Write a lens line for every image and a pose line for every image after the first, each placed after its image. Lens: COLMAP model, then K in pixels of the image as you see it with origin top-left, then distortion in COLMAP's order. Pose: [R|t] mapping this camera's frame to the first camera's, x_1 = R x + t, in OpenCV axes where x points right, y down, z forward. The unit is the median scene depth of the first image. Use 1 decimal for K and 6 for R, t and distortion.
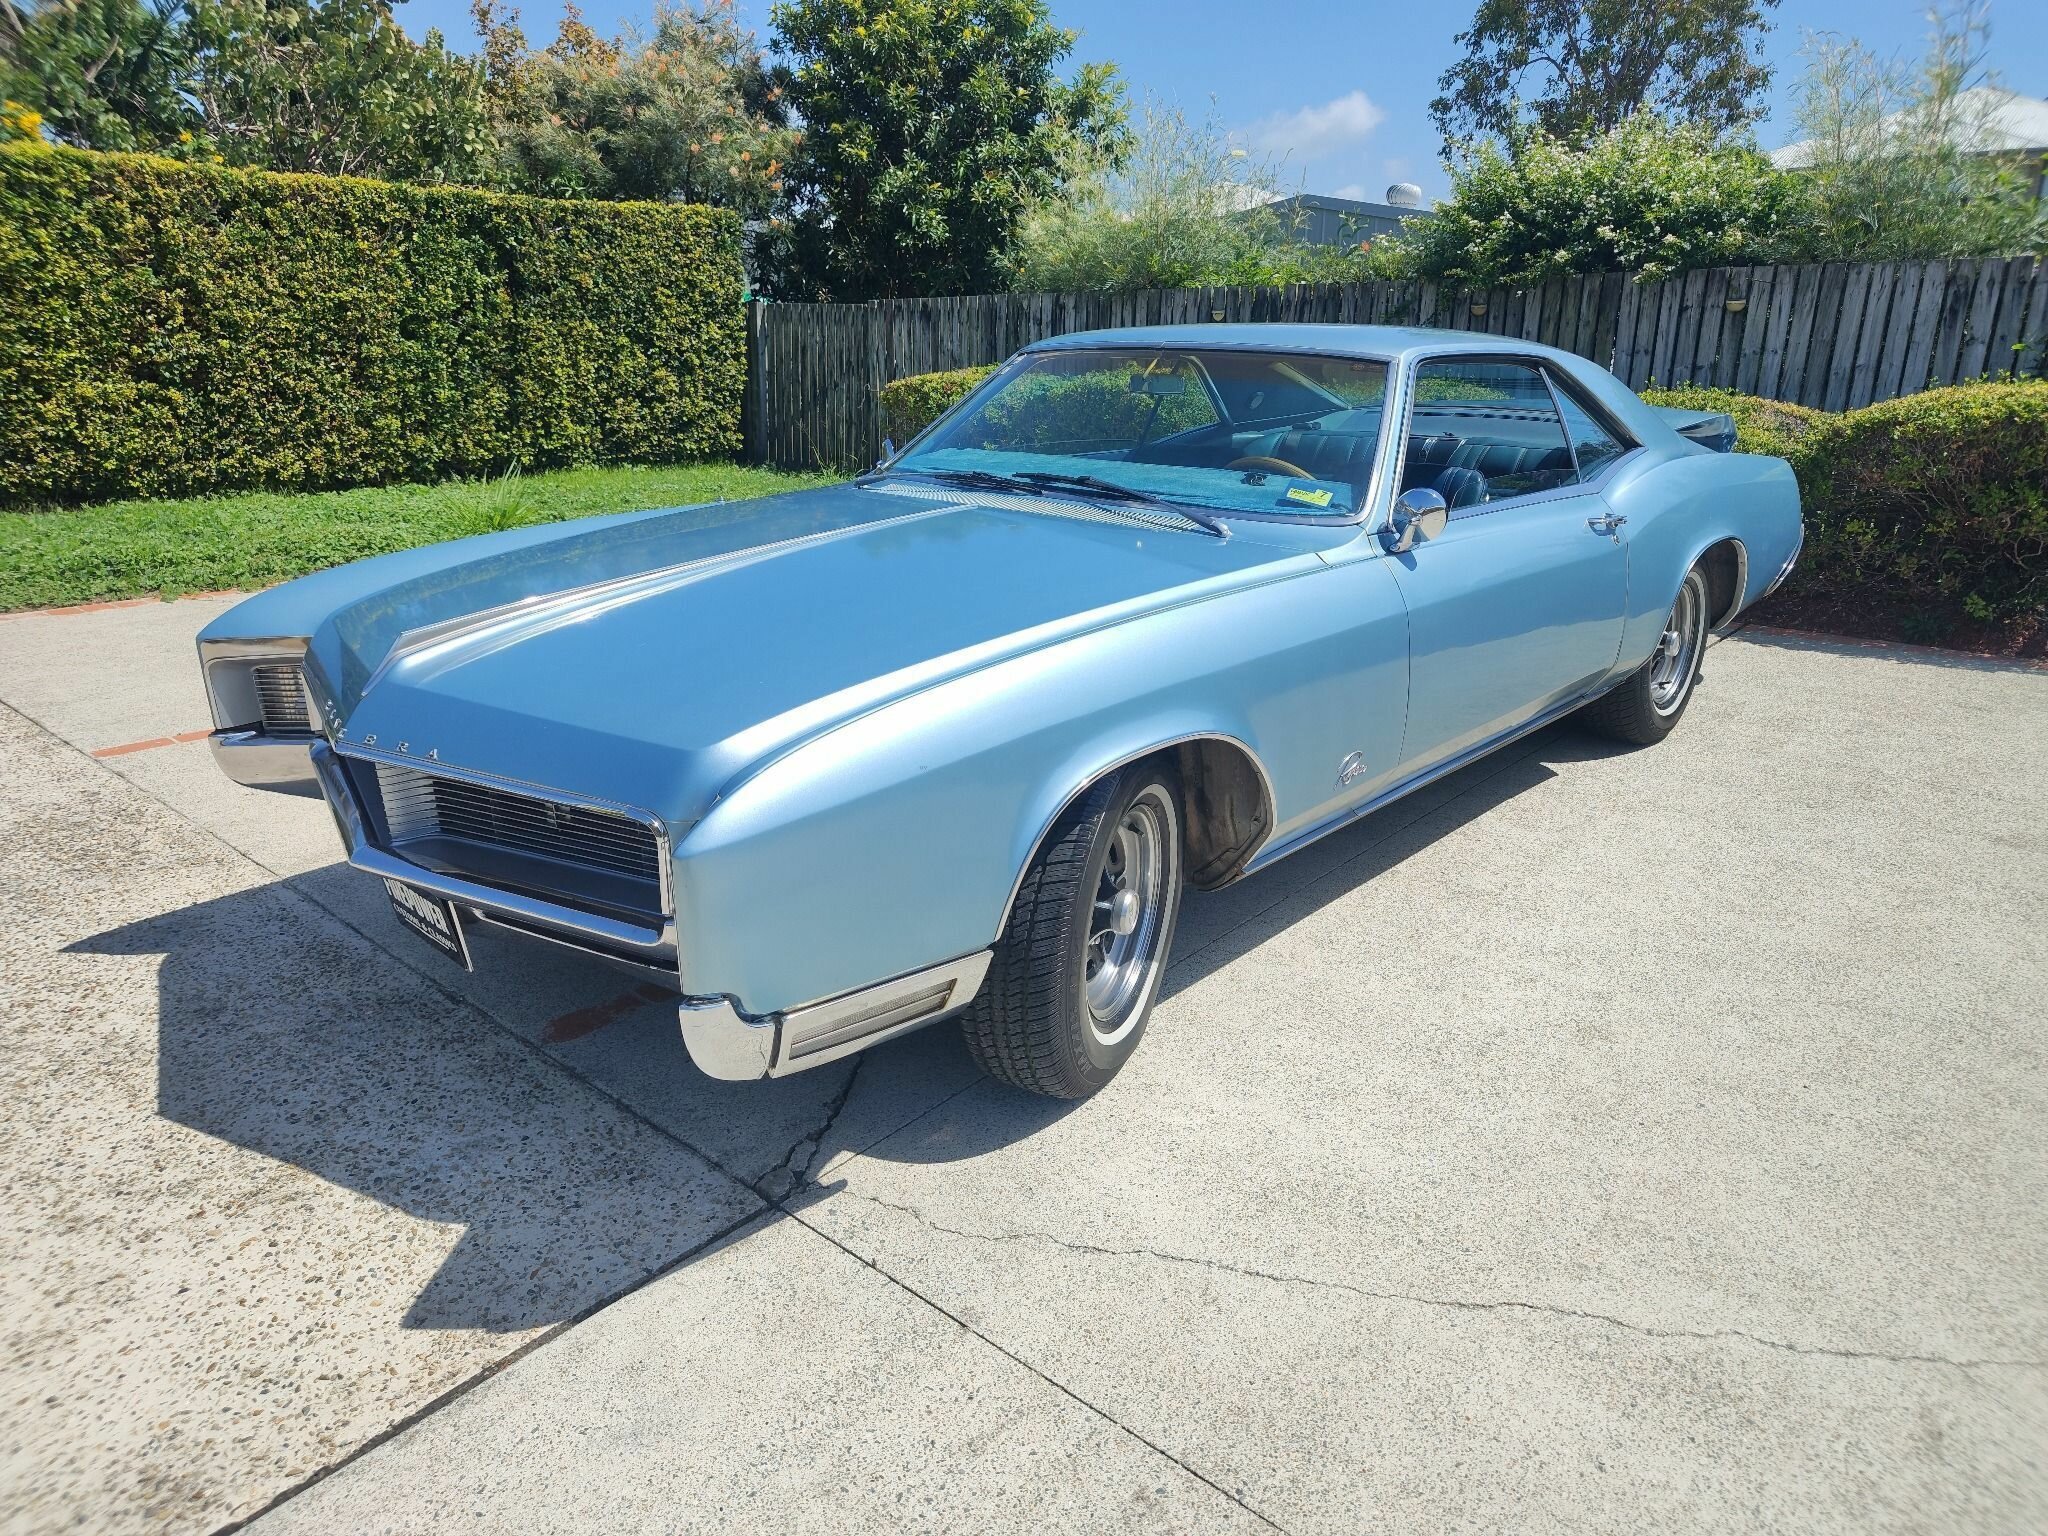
lens RADIAL K [[1357.1, 0, 1032.1], [0, 1357.1, 750.7], [0, 0, 1]] dist [0.007832, 0.011494]
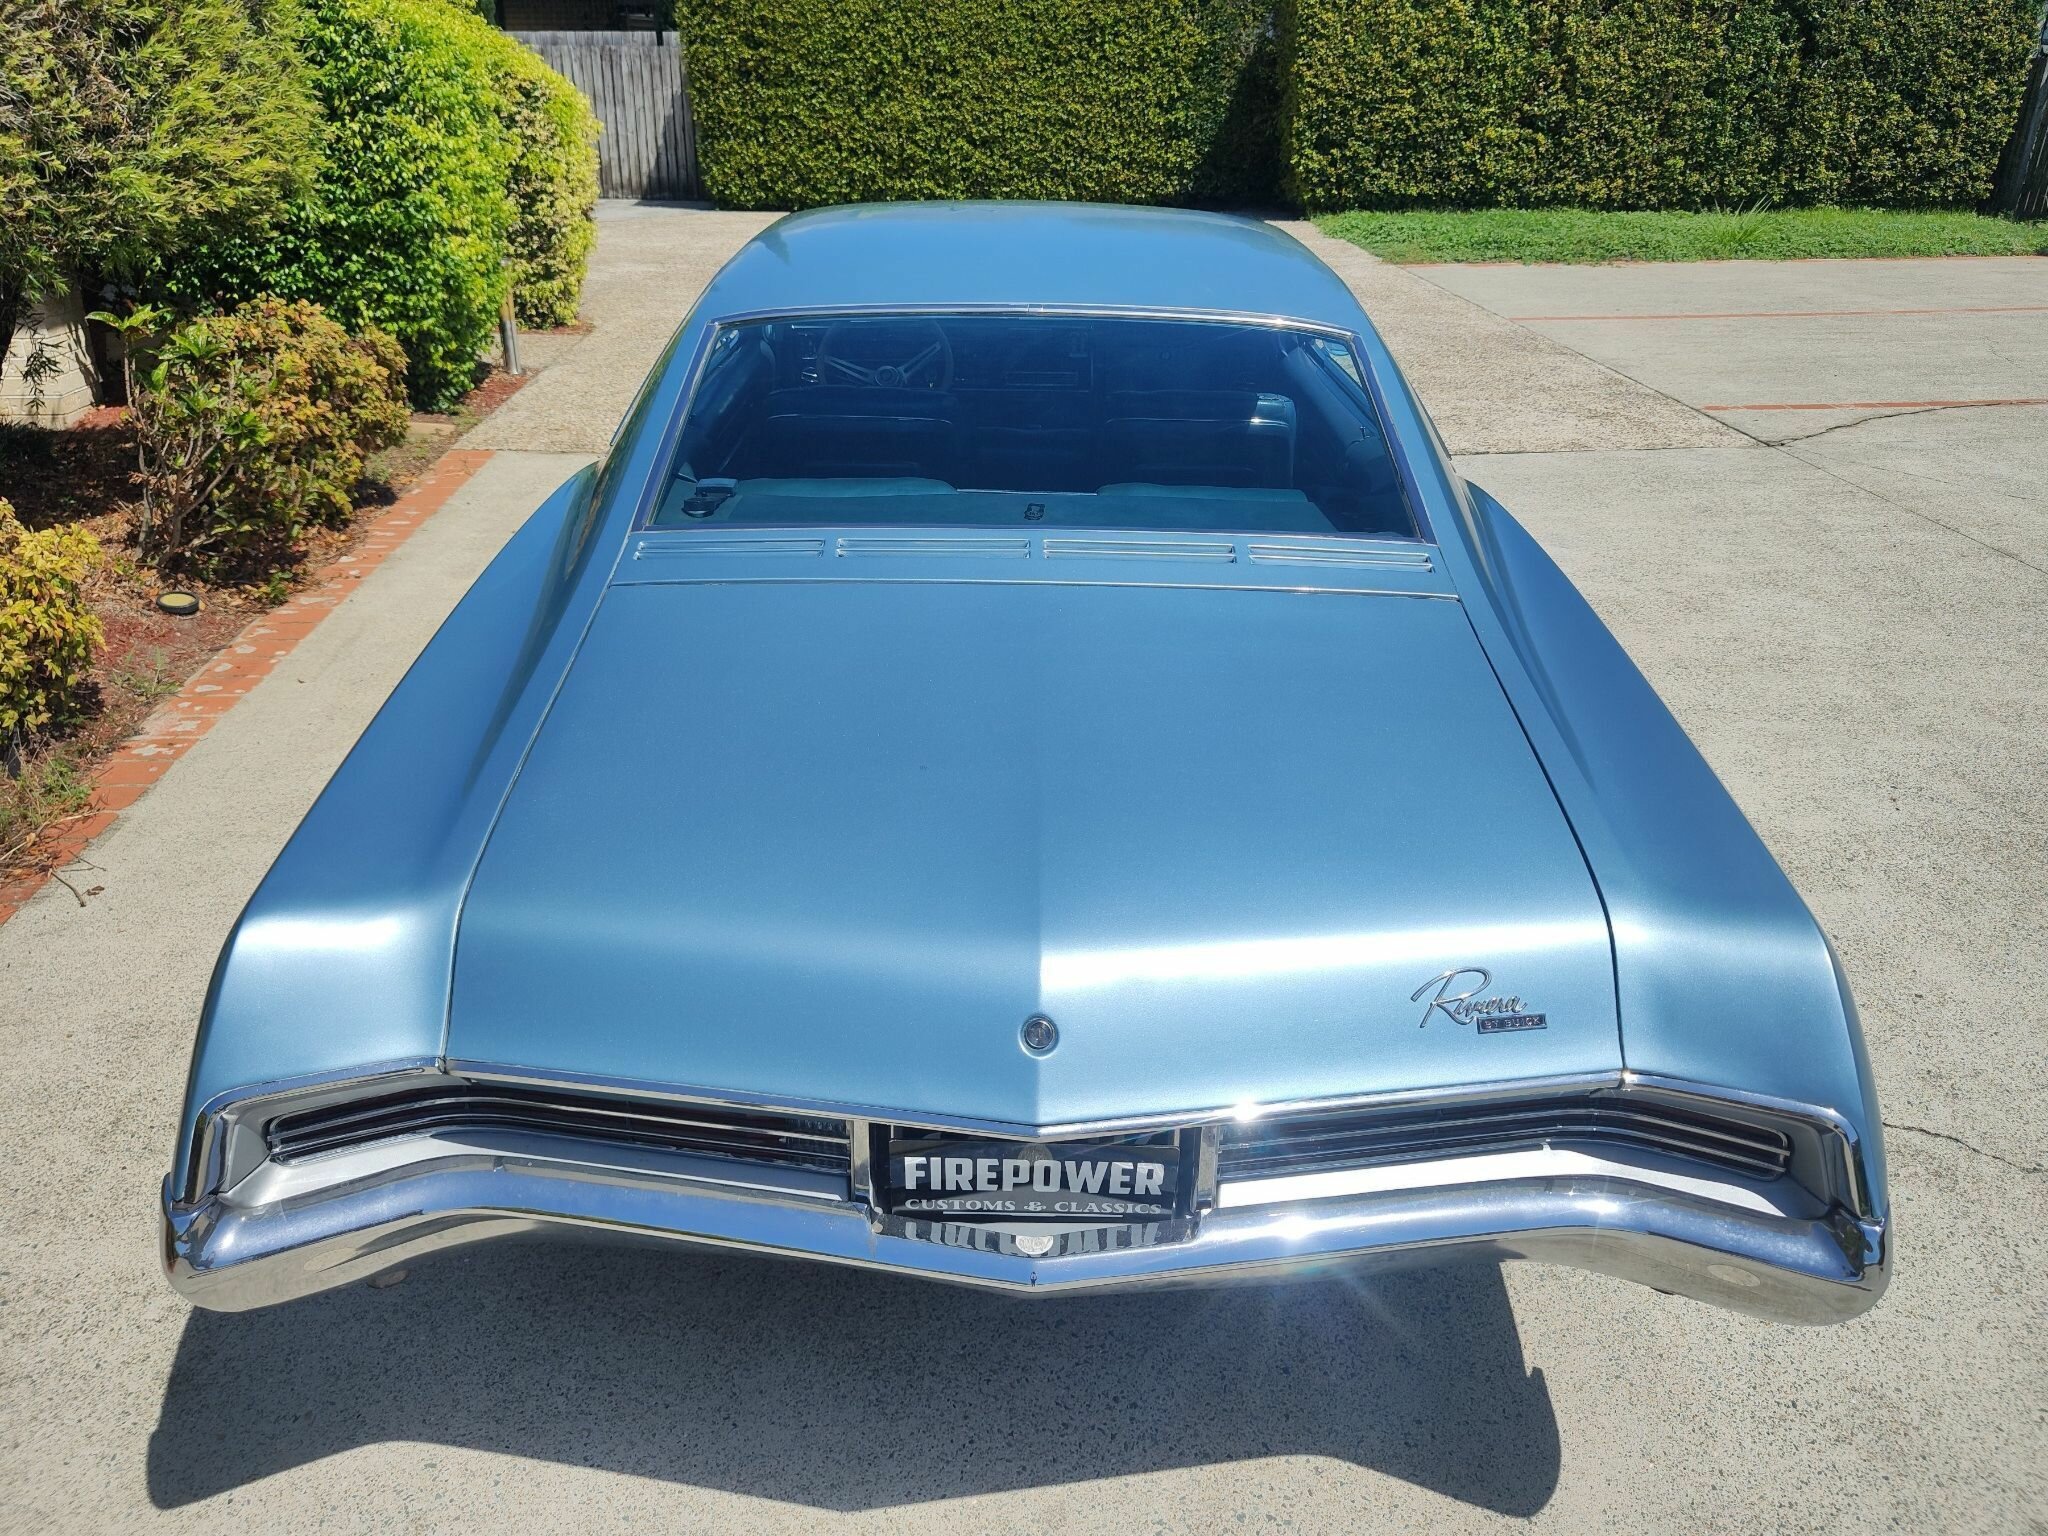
lens RADIAL K [[1542.8, 0, 1034.9], [0, 1542.8, 654.9], [0, 0, 1]] dist [0.011212, 0.012307]
pose [[0.701541, 0.252381, -0.666441, 0.219083], [-0.207011, 0.967033, 0.148301, 0.130885], [0.681899, 0.033921, 0.730659, -0.521468]]
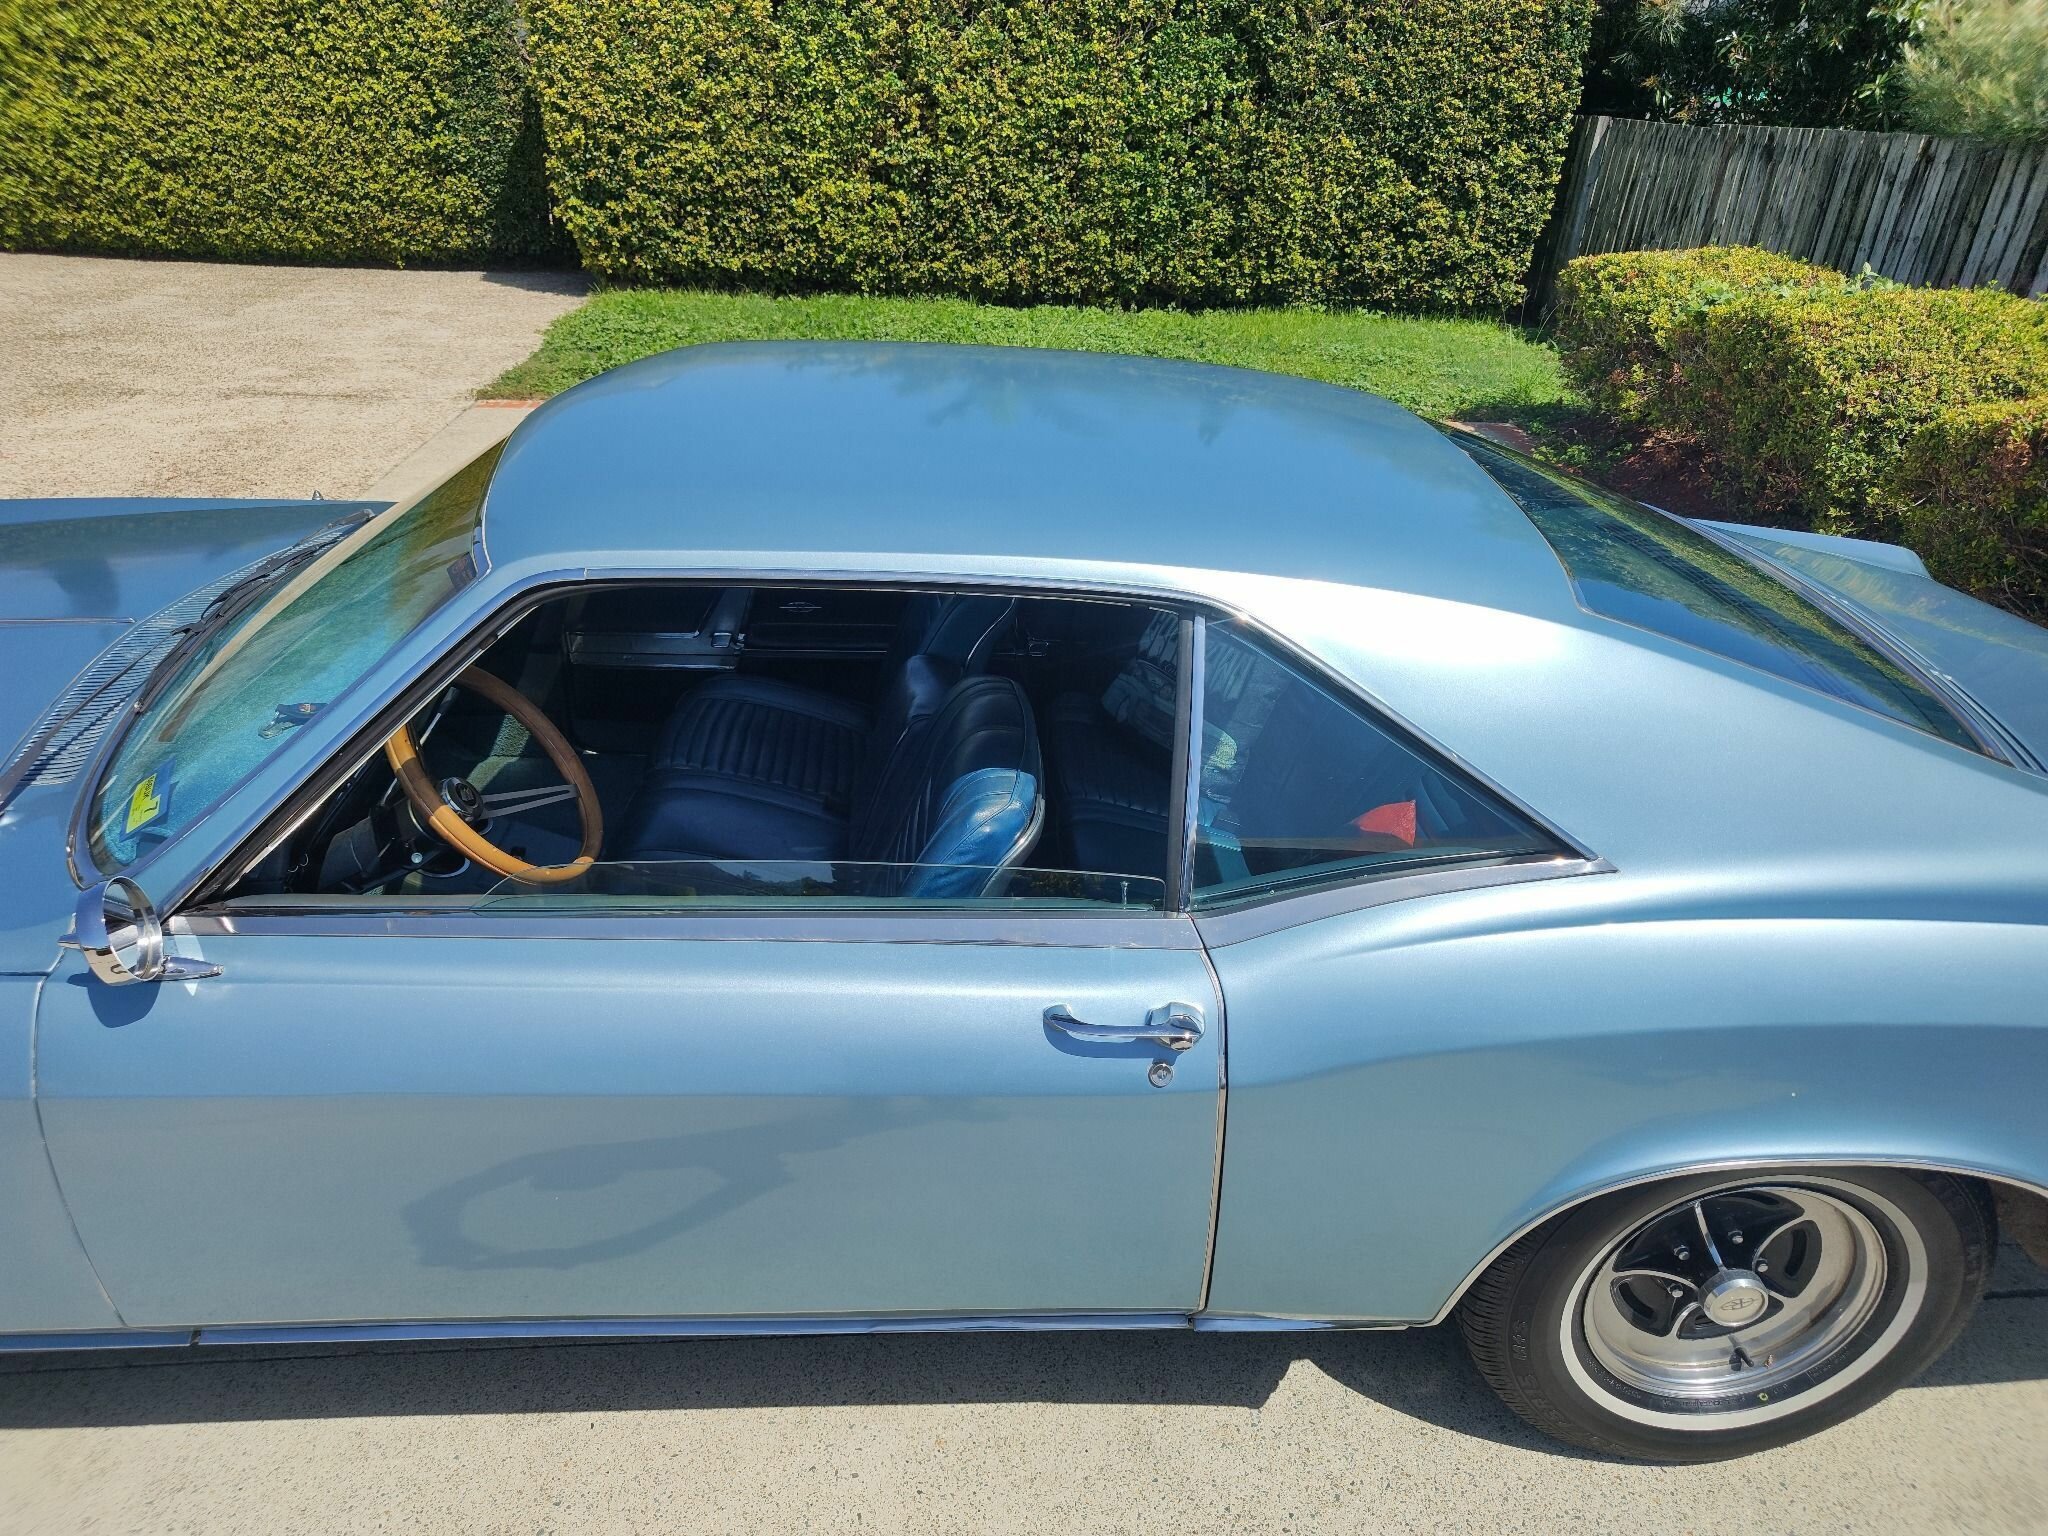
lens RADIAL K [[1357.1, 0, 1032.7], [0, 1357.1, 743.6], [0, 0, 1]] dist [0.007832, 0.011494]
pose [[0.702395, 0.340520, -0.625050, 0.237436], [-0.243050, 0.940101, 0.239031, -0.129409], [0.669005, -0.015976, 0.743086, 0.254610]]
